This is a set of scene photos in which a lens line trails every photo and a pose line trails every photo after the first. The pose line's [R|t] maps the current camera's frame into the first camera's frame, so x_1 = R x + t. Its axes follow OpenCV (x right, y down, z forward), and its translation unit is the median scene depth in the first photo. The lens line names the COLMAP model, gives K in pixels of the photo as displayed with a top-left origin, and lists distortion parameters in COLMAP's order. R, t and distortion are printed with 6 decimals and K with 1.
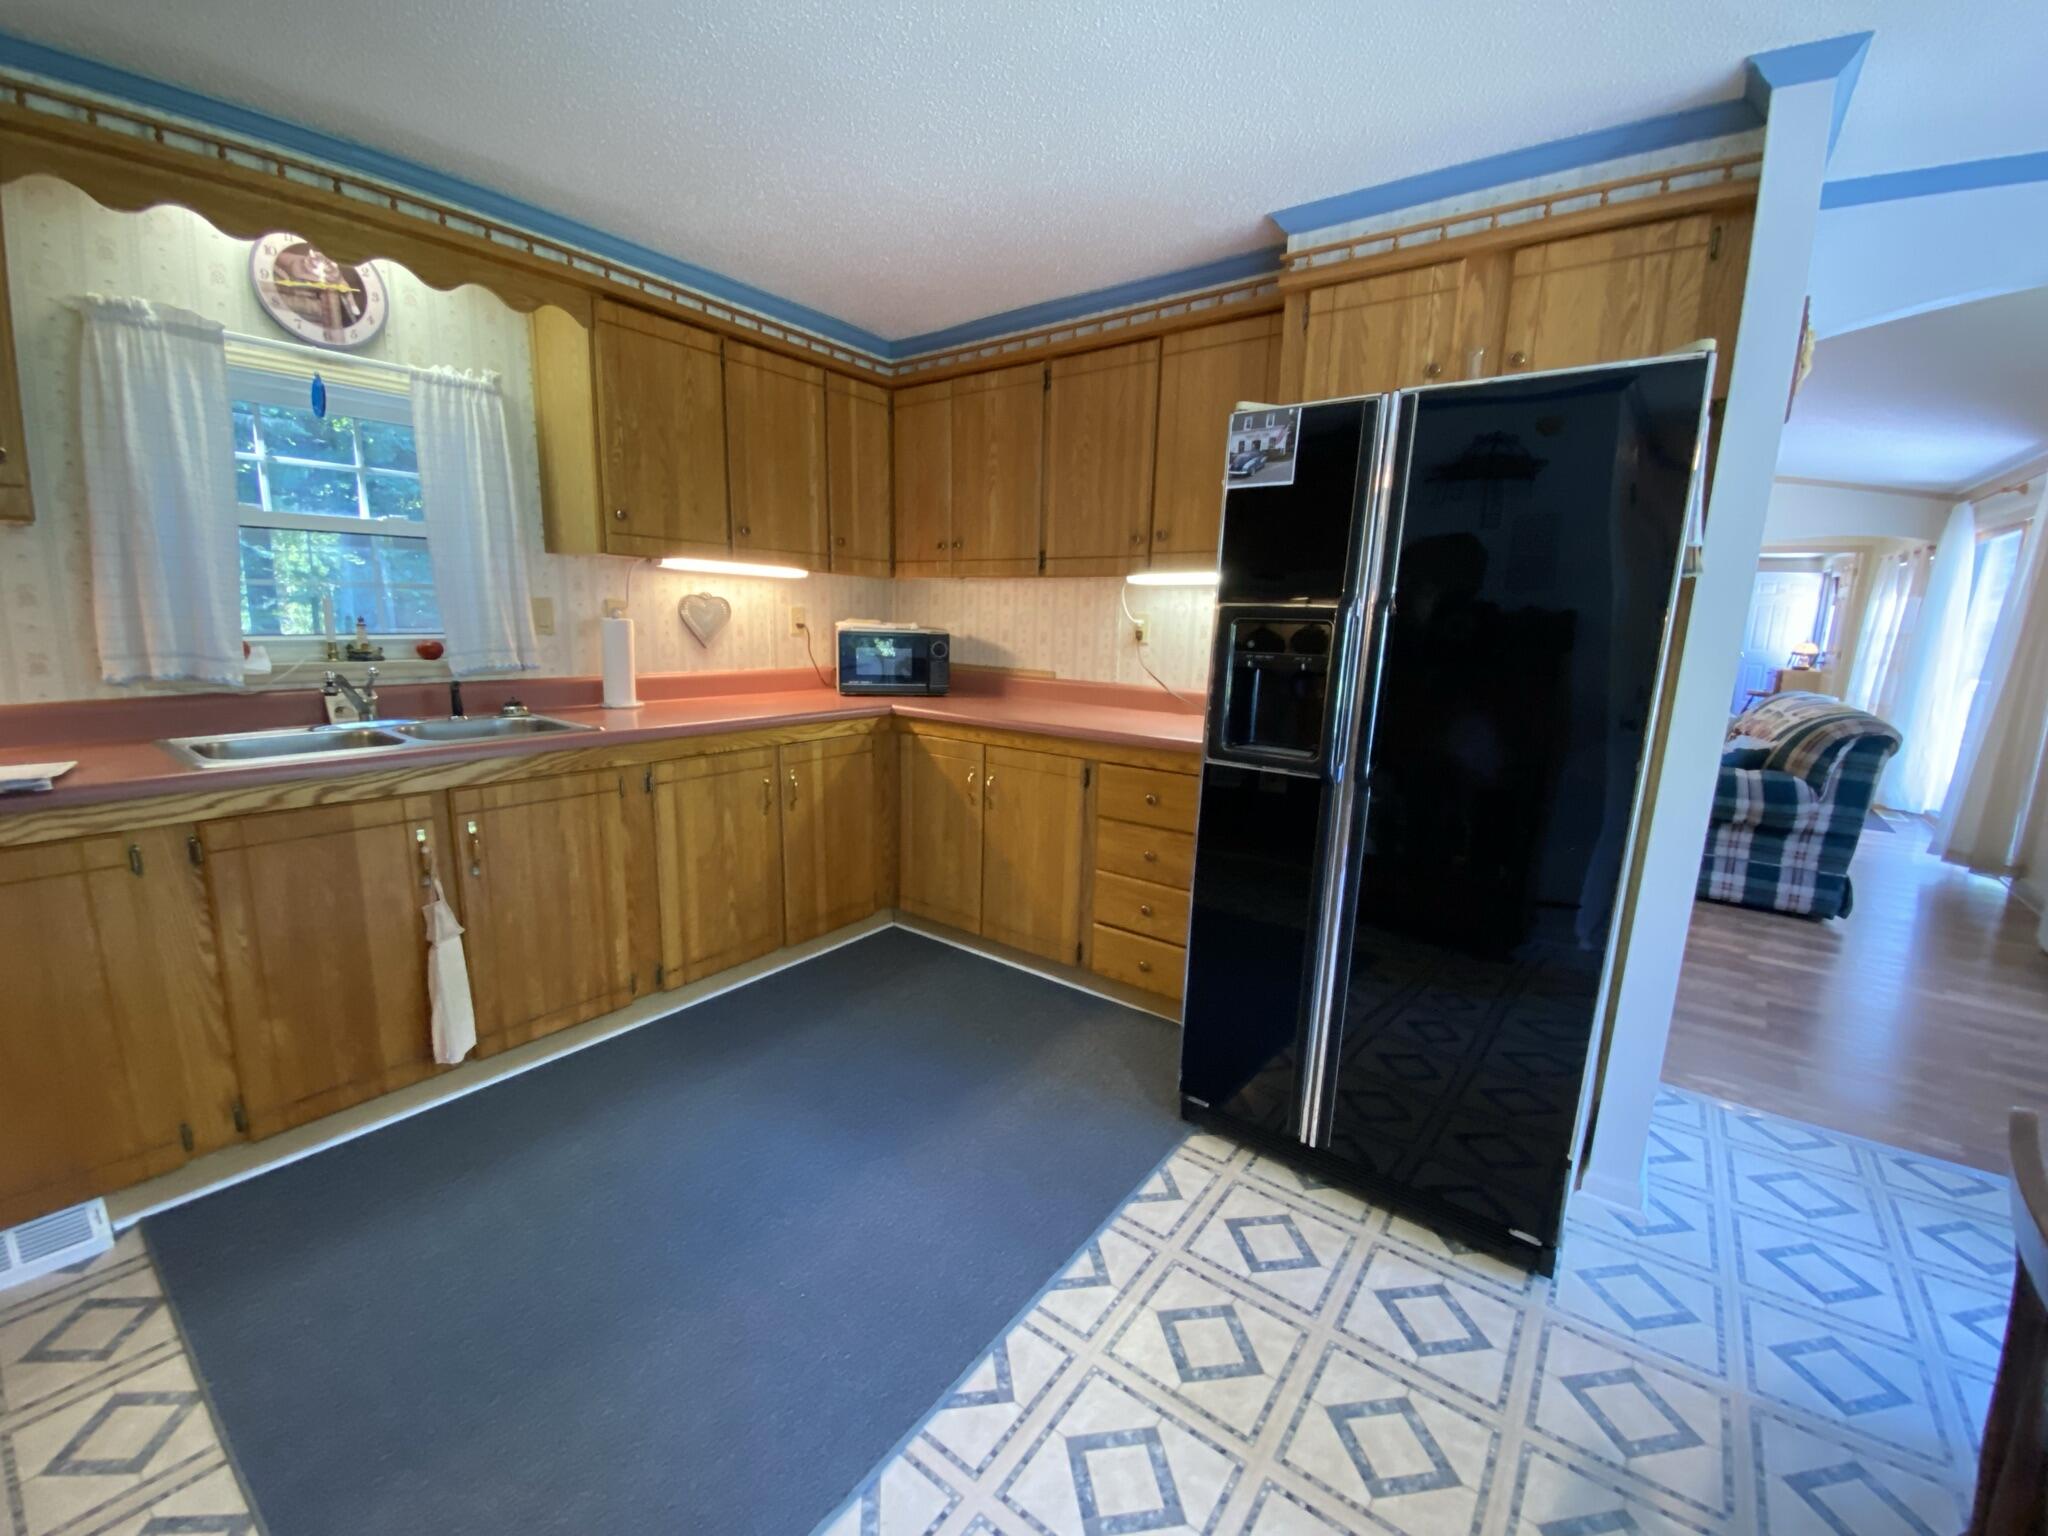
lens RADIAL K [[827.3, 0, 1020.6], [0, 827.3, 770.1], [0, 0, 1]] dist [0.011373, -0.015478]
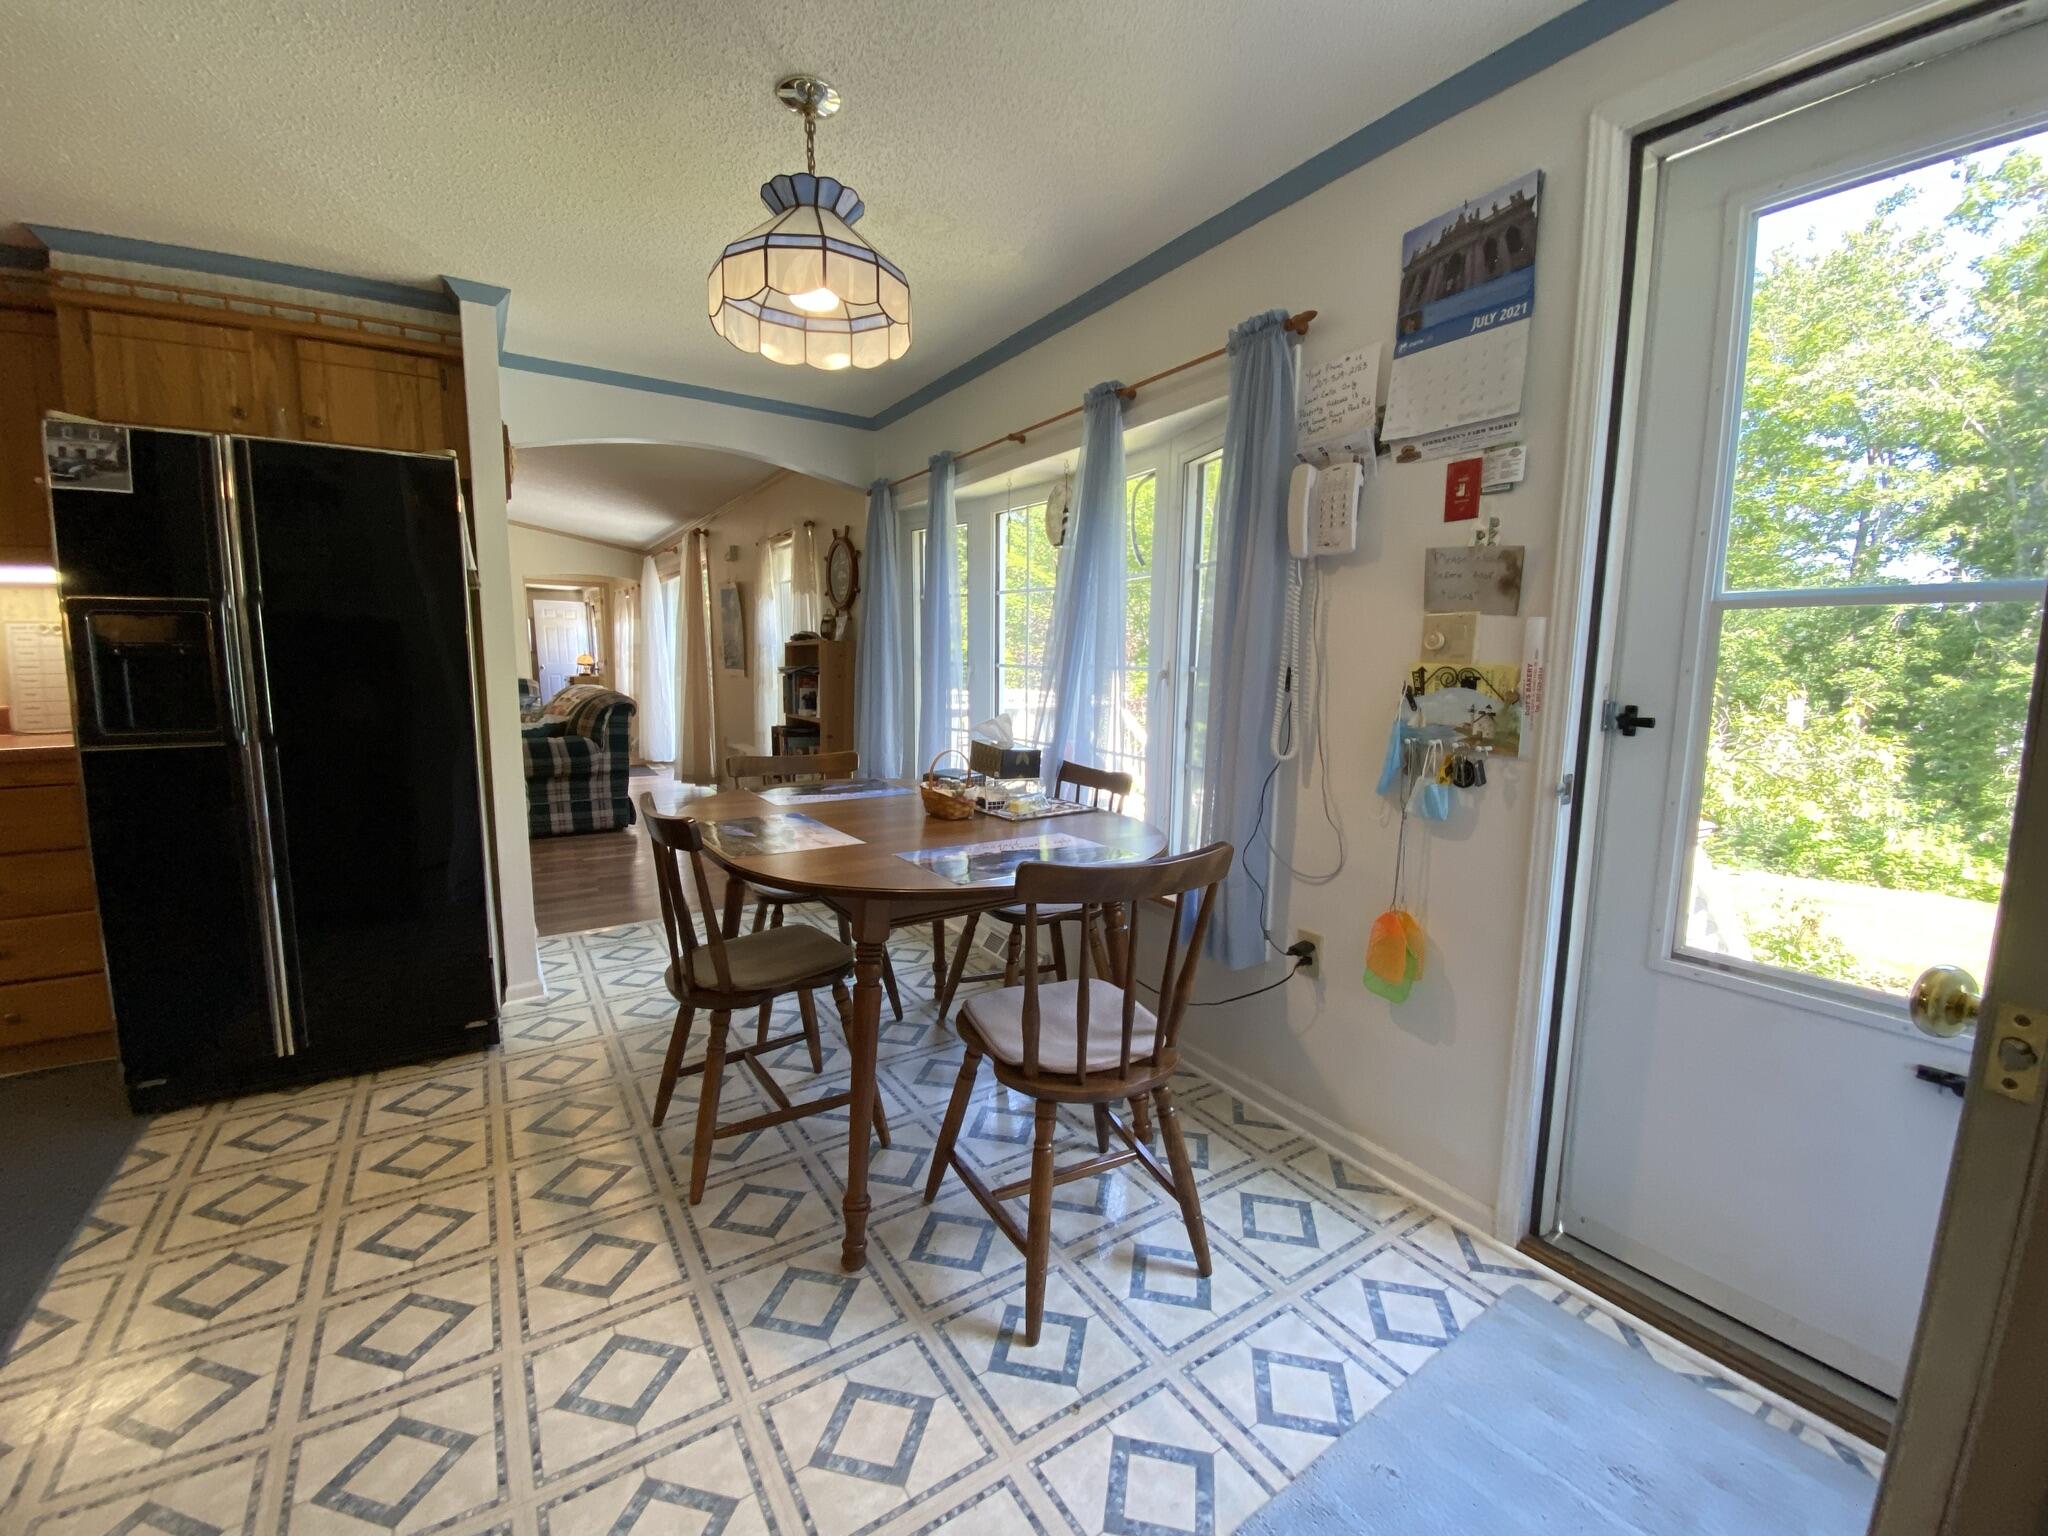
lens RADIAL K [[827.3, 0, 1020.6], [0, 827.3, 770.1], [0, 0, 1]] dist [0.011373, -0.015478]
pose [[0.336800, -0.150494, 0.929471, -0.327147], [0.178271, 0.979482, 0.093993, 0.126098], [-0.924546, 0.134040, 0.356718, -0.432757]]
